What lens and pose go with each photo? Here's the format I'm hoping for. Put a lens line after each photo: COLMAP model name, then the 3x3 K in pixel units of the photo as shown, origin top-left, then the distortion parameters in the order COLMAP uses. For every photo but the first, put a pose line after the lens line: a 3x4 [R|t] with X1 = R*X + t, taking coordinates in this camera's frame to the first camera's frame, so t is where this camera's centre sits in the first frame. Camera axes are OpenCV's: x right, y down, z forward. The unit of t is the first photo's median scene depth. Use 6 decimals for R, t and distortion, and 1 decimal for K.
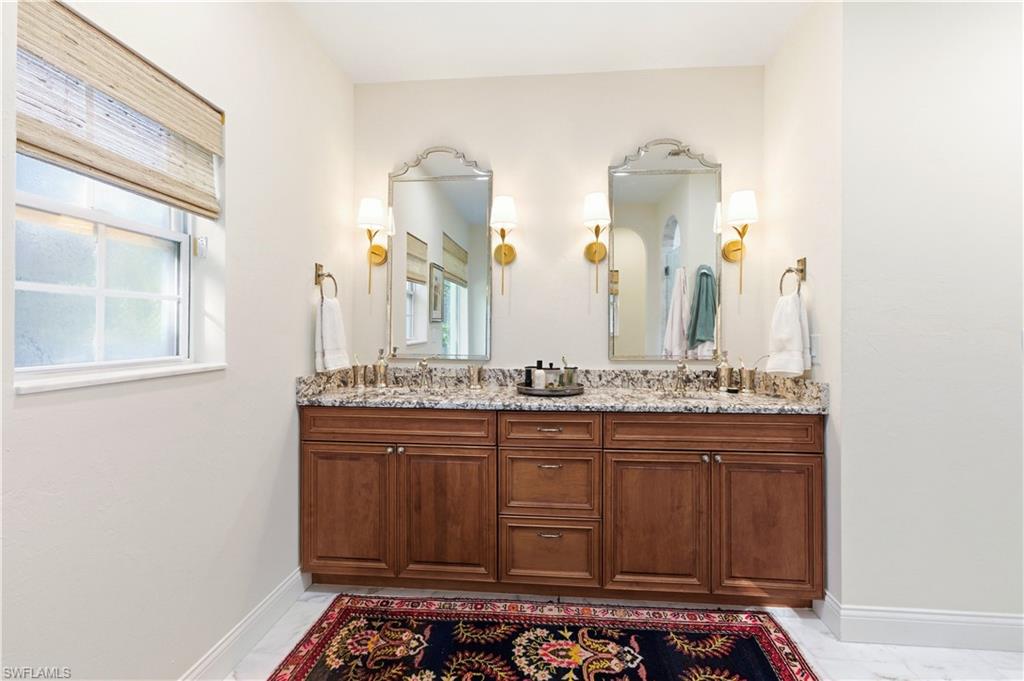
lens RADIAL K [[425.0, 0, 516.1], [0, 425.0, 327.2], [0, 0, 1]] dist [-0.019452, 0.001499]
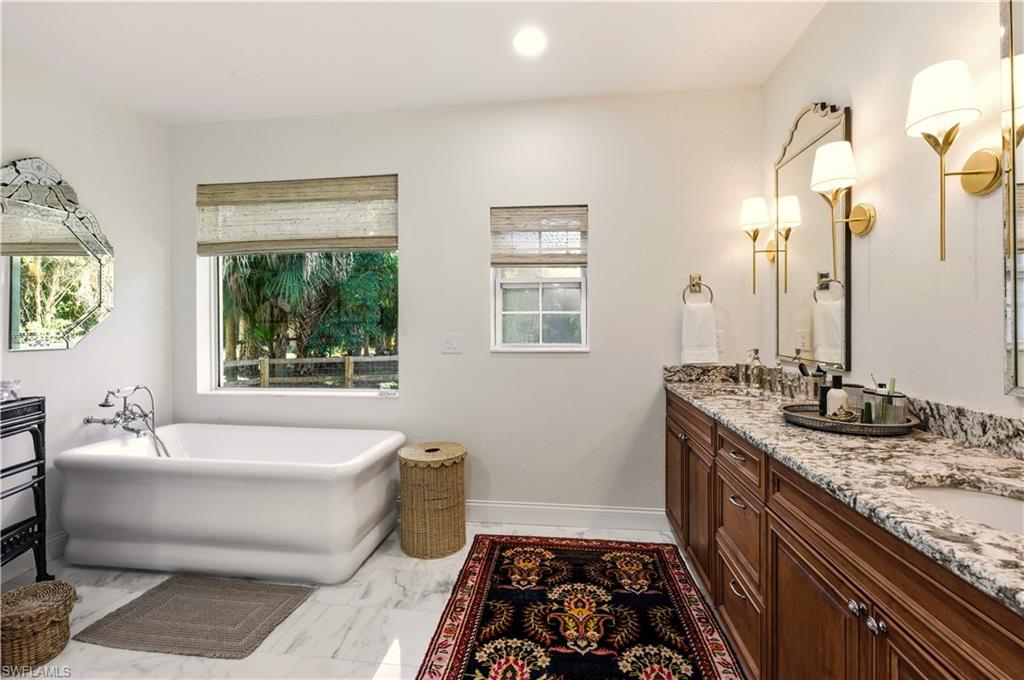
lens RADIAL K [[425.0, 0, 517.5], [0, 425.0, 332.2], [0, 0, 1]] dist [-0.019452, 0.001499]
pose [[-0.032204, 0.006584, -0.999460, 0.919845], [0.007229, 0.999954, 0.006354, 0.003606], [0.999455, -0.007021, -0.032250, 0.652292]]
